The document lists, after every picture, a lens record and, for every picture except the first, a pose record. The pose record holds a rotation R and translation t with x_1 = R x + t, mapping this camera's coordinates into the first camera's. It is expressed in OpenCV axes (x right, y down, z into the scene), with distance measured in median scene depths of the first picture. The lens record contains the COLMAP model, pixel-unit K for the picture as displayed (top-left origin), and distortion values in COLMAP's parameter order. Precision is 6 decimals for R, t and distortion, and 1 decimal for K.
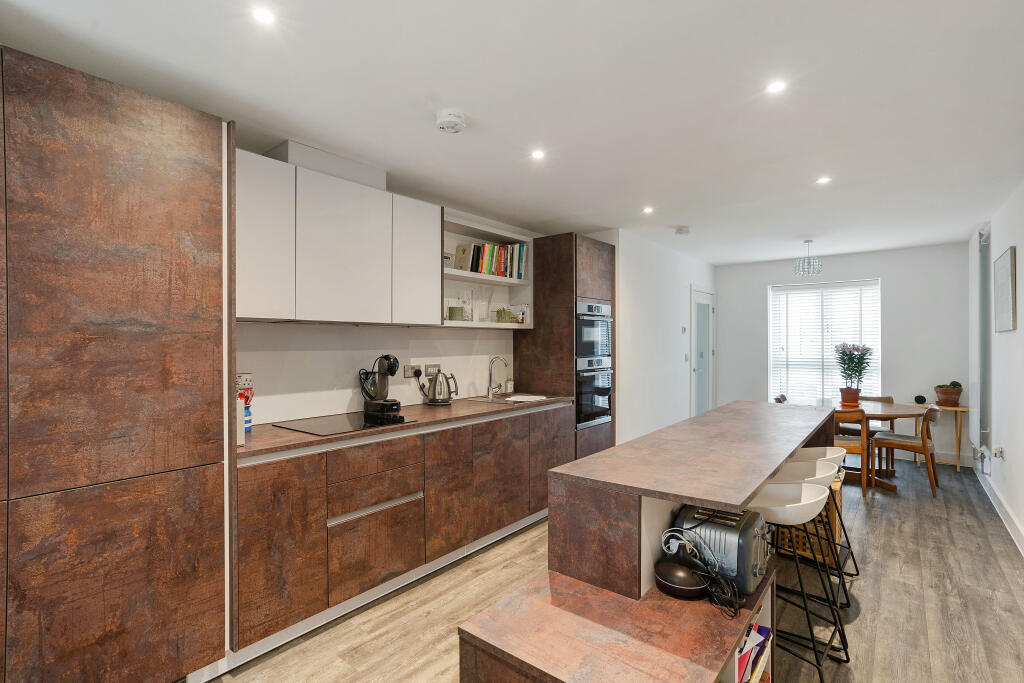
lens RADIAL K [[481.6, 0, 514.8], [0, 481.6, 342.5], [0, 0, 1]] dist [0.006016, 0.000119]
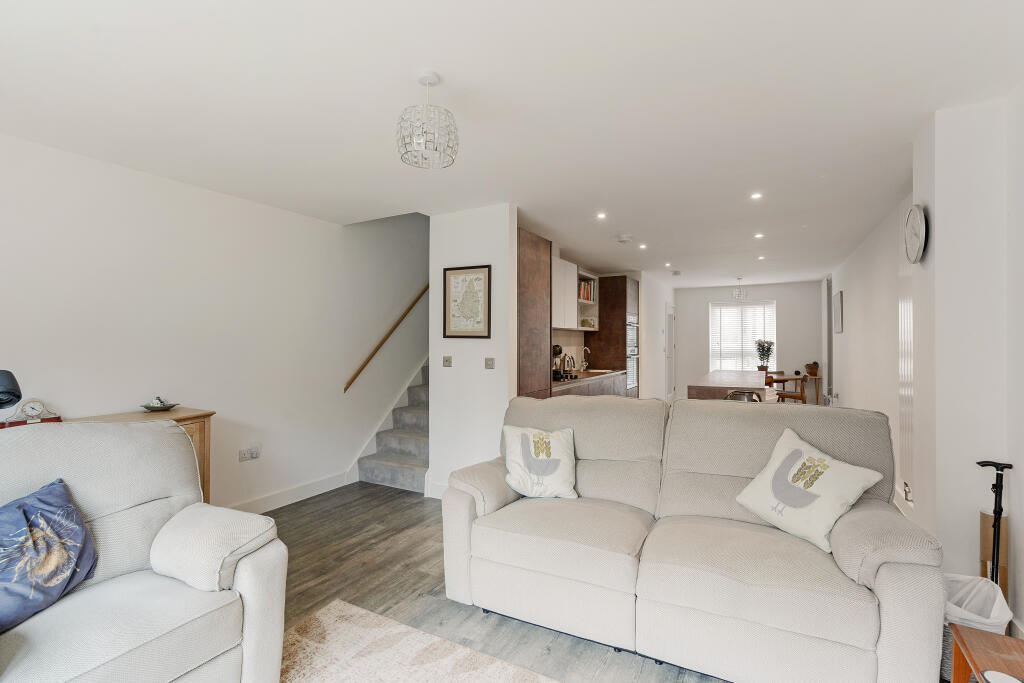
lens RADIAL K [[481.6, 0, 508.3], [0, 481.6, 342.9], [0, 0, 1]] dist [0.006016, 0.000119]
pose [[0.983576, -0.002855, 0.180470, -0.609654], [0.003190, 0.999994, -0.001568, 0.016197], [-0.180464, 0.002118, 0.983579, -0.633586]]
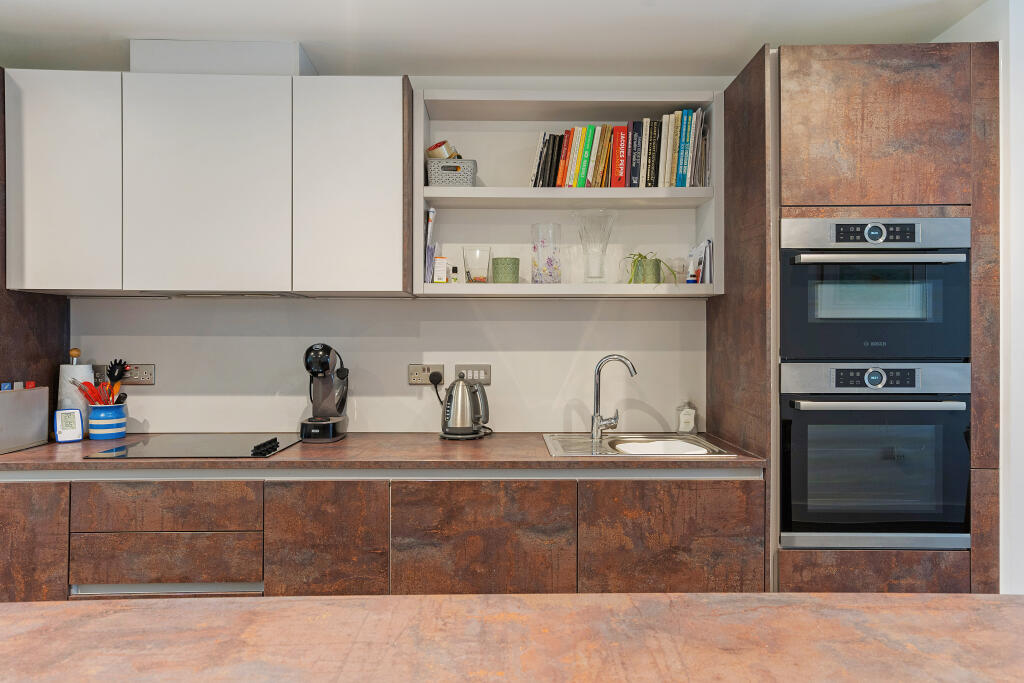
lens RADIAL K [[693.0, 0, 488.2], [0, 693.0, 324.7], [0, 0, 1]] dist [0.036703, 0.005249]
pose [[0.643755, -0.009500, -0.765173, 0.411654], [-0.002466, 0.999892, -0.014489, 0.010109], [0.765228, 0.011215, 0.643662, 0.448777]]
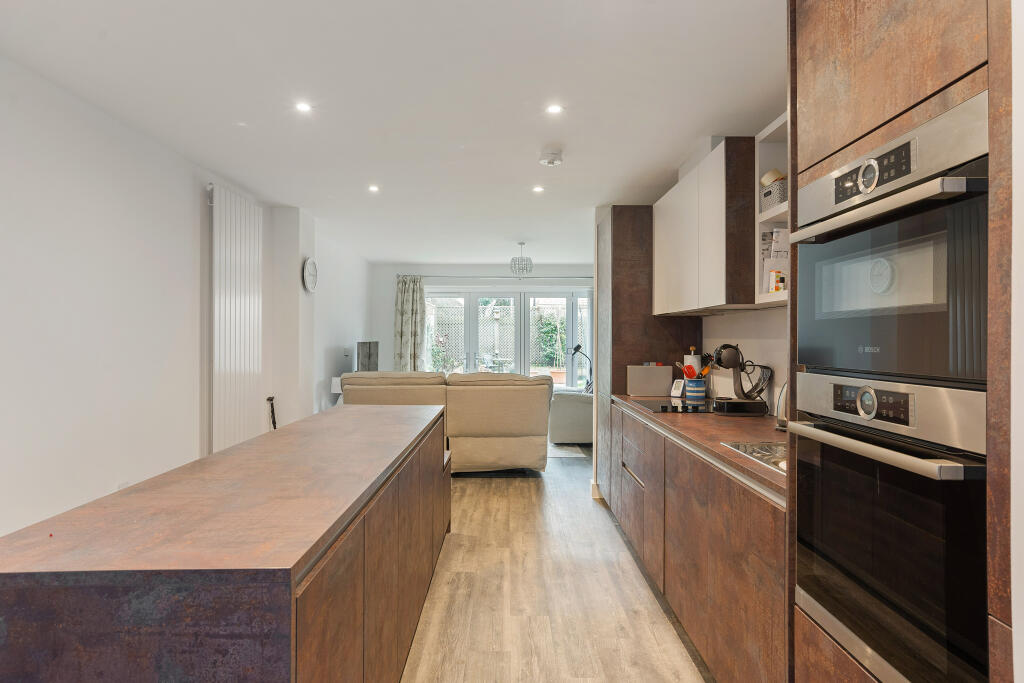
lens RADIAL K [[591.6, 0, 511.7], [0, 591.6, 337.4], [0, 0, 1]] dist [0.069581, 0.002774]
pose [[-0.770447, -0.002970, -0.637497, 0.522737], [-0.003152, 0.999995, -0.000848, 0.011024], [0.637496, 0.001356, -0.770452, 1.185175]]
